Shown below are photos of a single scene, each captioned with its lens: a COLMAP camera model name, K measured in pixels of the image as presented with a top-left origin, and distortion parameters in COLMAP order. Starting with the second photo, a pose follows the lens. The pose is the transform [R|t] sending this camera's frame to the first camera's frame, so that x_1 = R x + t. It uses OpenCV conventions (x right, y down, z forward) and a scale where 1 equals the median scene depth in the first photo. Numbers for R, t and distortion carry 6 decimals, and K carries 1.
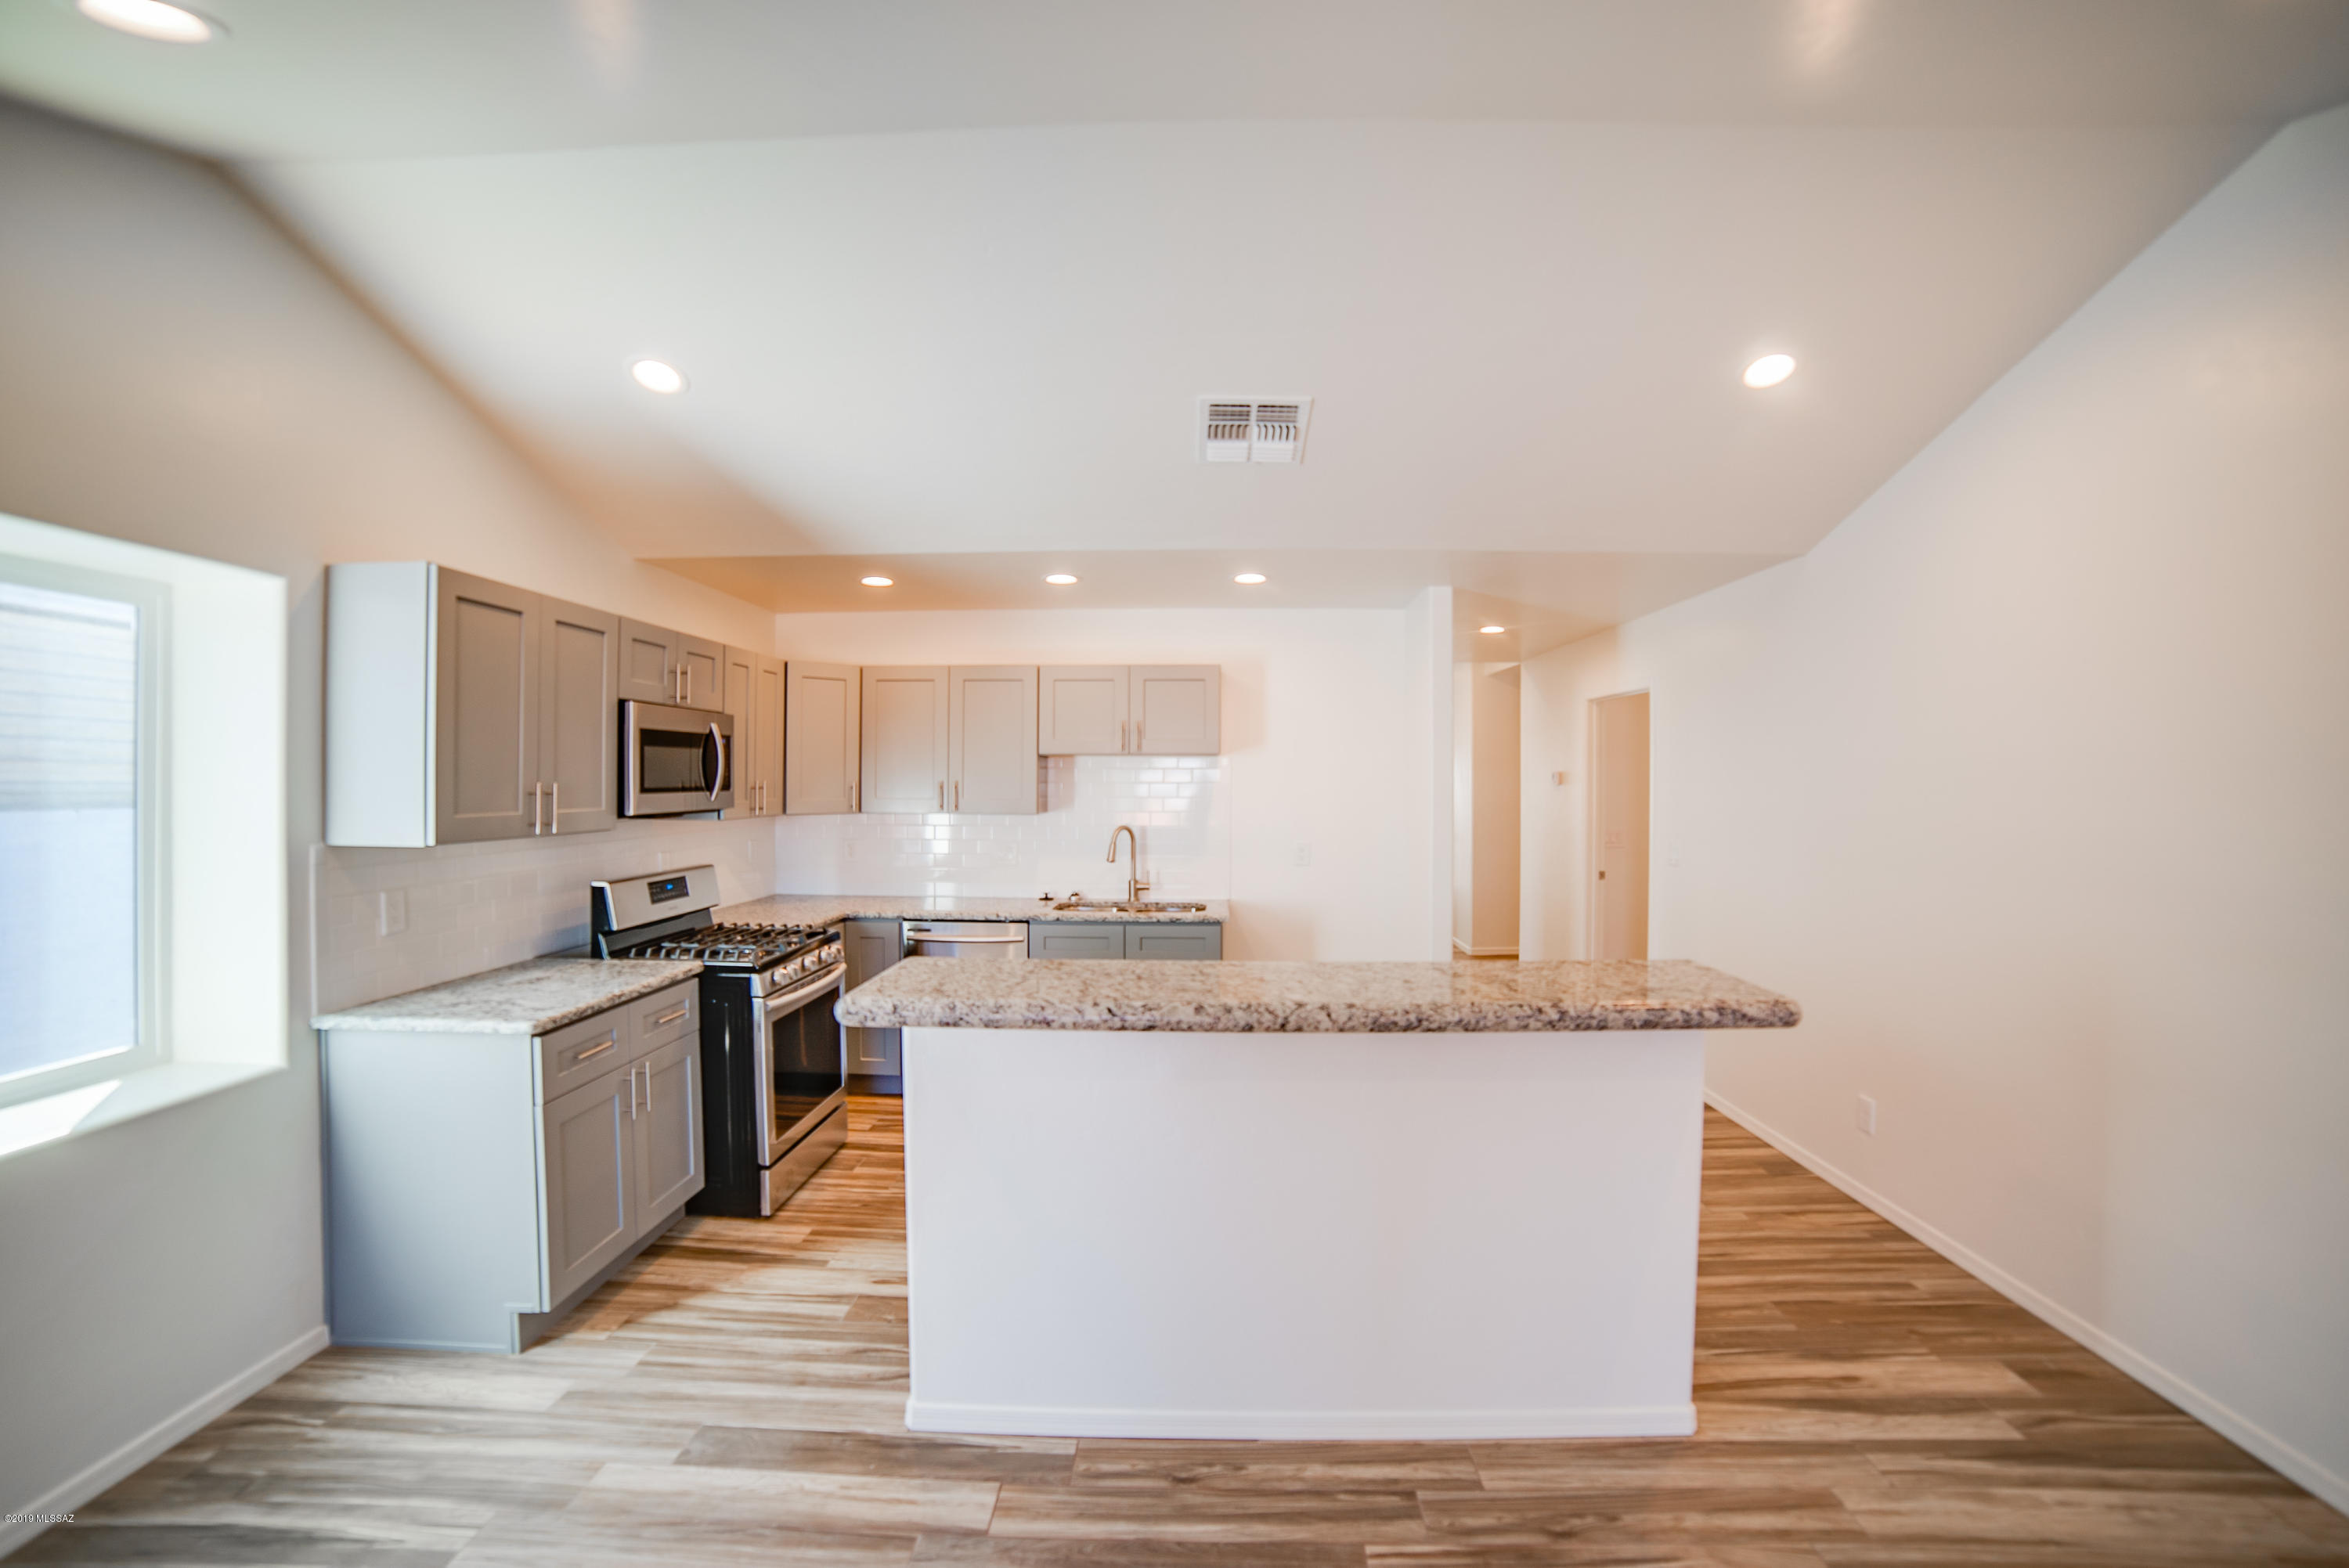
lens RADIAL K [[973.3, 0, 1188.9], [0, 973.3, 780.9], [0, 0, 1]] dist [-0.110481, 0.038676]
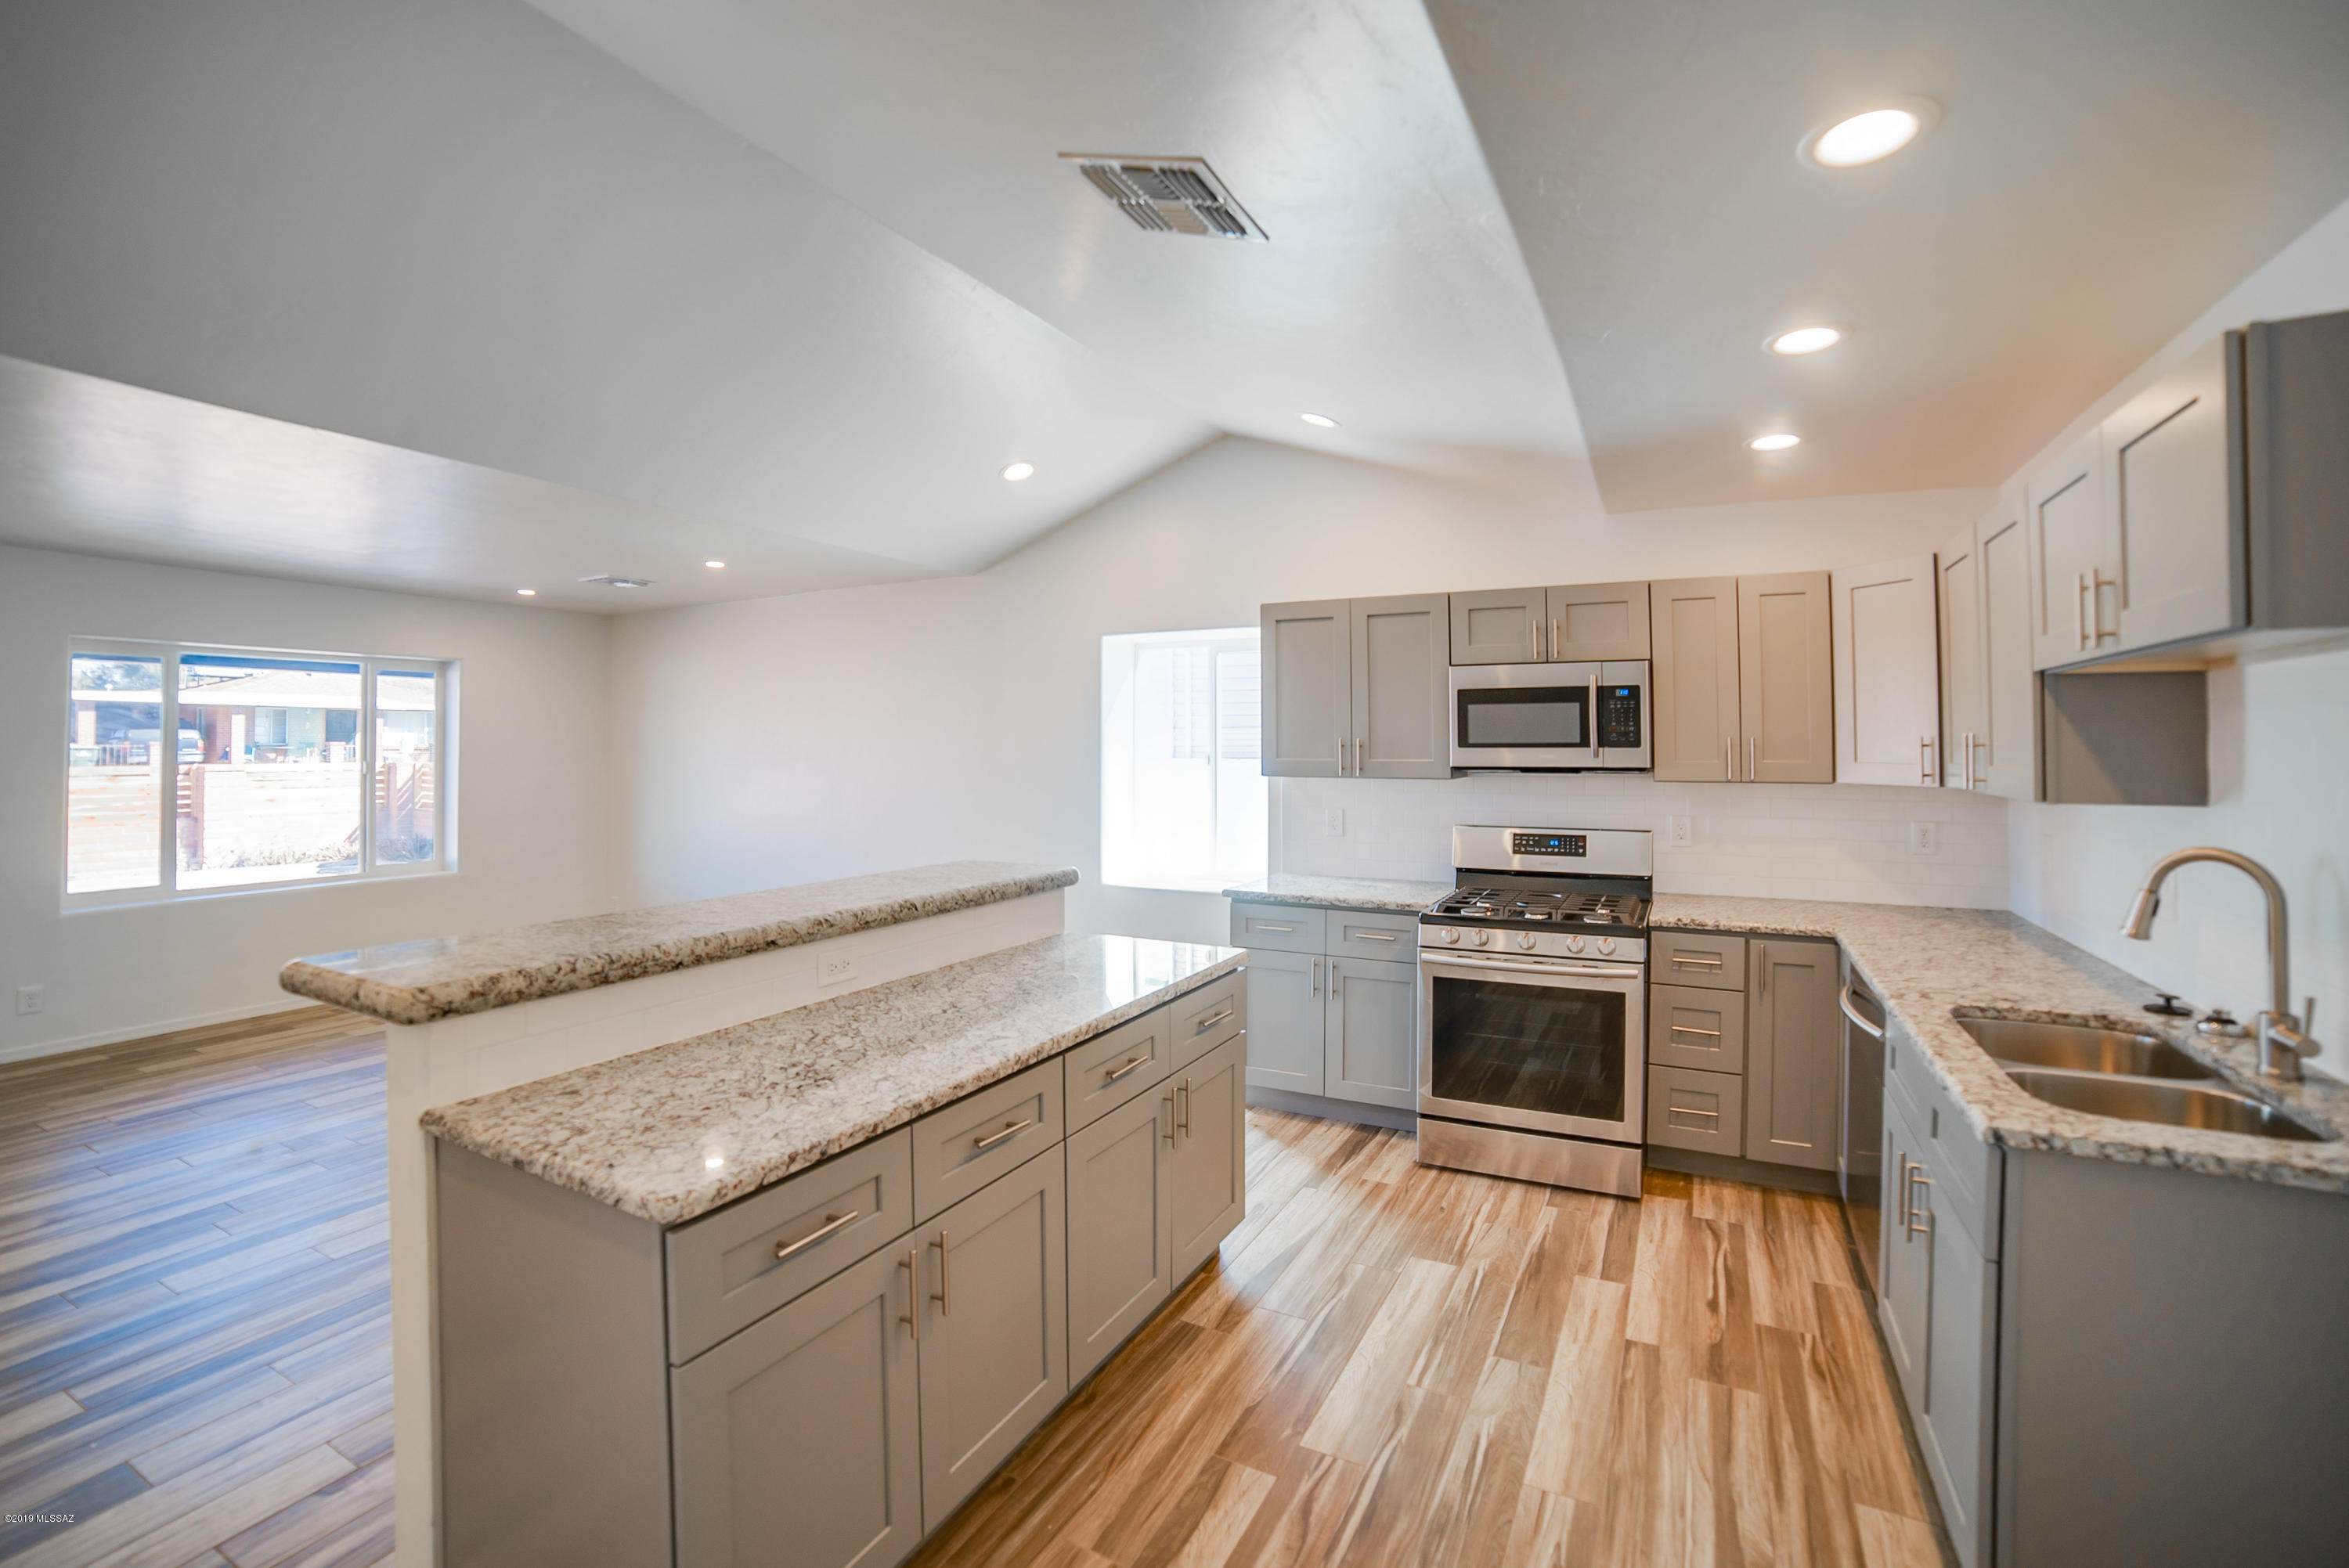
lens RADIAL K [[1025.1, 0, 1265.8], [0, 1025.1, 747.4], [0, 0, 1]] dist [-0.026312, 0.000529]
pose [[-0.386368, 0.001007, -0.922344, 0.640775], [-0.000689, 0.999999, 0.001380, 0.011373], [0.922344, 0.001169, -0.386367, 1.277461]]
